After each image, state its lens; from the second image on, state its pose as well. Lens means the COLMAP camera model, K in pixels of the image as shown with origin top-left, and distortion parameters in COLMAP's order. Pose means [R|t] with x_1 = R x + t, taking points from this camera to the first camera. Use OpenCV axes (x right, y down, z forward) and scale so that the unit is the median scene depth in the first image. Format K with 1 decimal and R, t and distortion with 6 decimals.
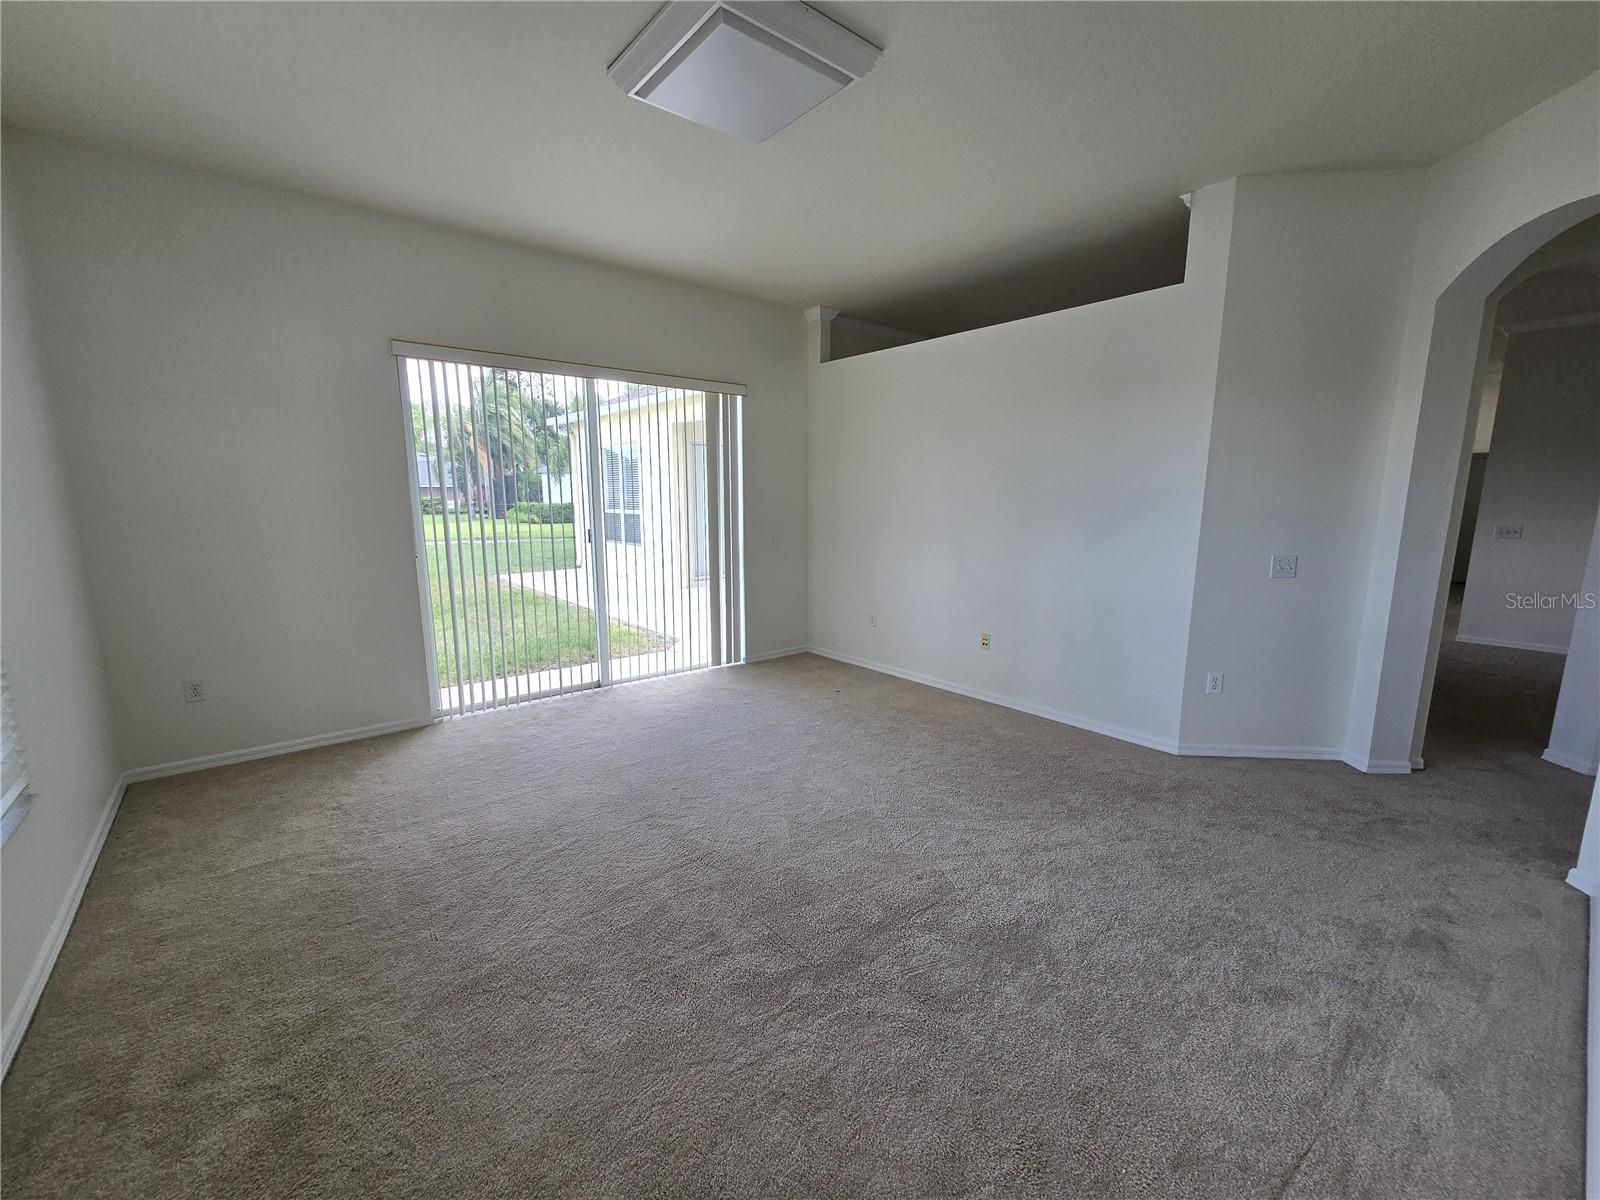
lens RADIAL K [[656.6, 0, 794.8], [0, 656.6, 606.5], [0, 0, 1]] dist [-0.000385, -0.000063]
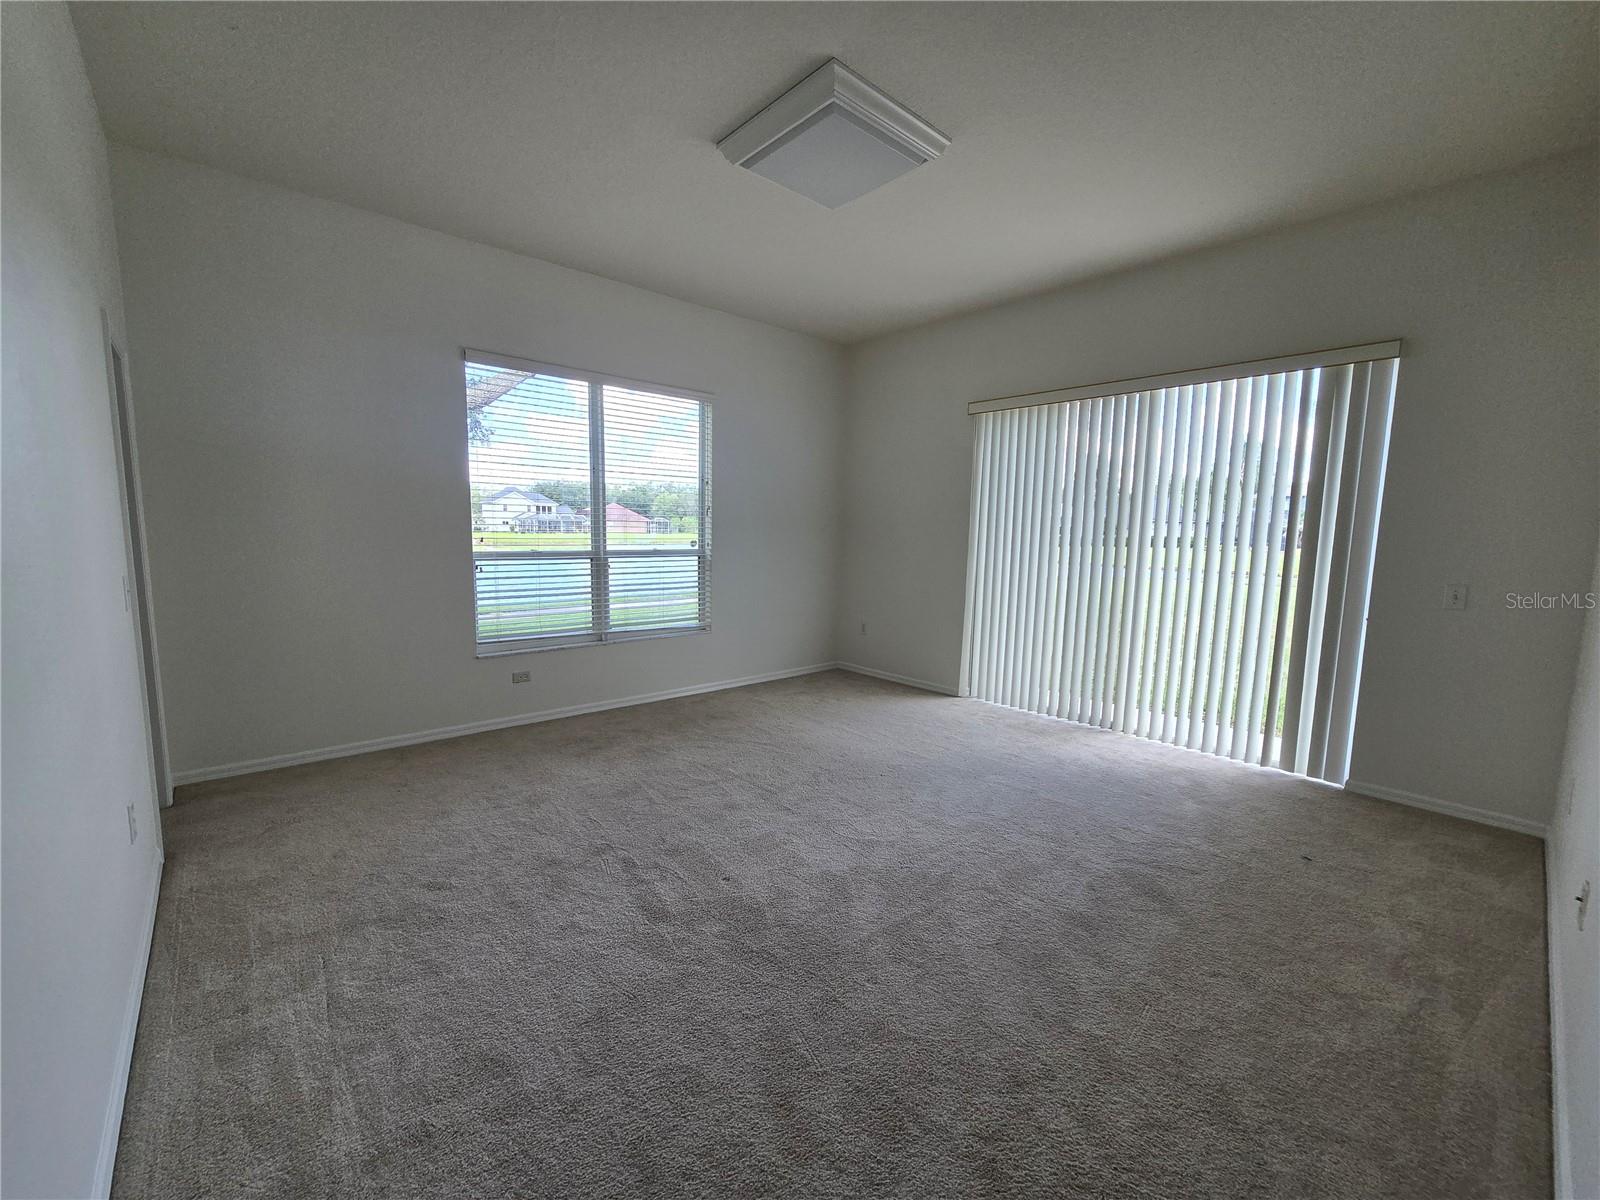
lens RADIAL K [[656.6, 0, 794.8], [0, 656.6, 606.5], [0, 0, 1]] dist [-0.000385, -0.000063]
pose [[0.036371, 0.117568, -0.992399, 0.627982], [-0.186656, 0.976379, 0.108829, -0.065330], [0.981752, 0.181279, 0.057457, 0.534119]]
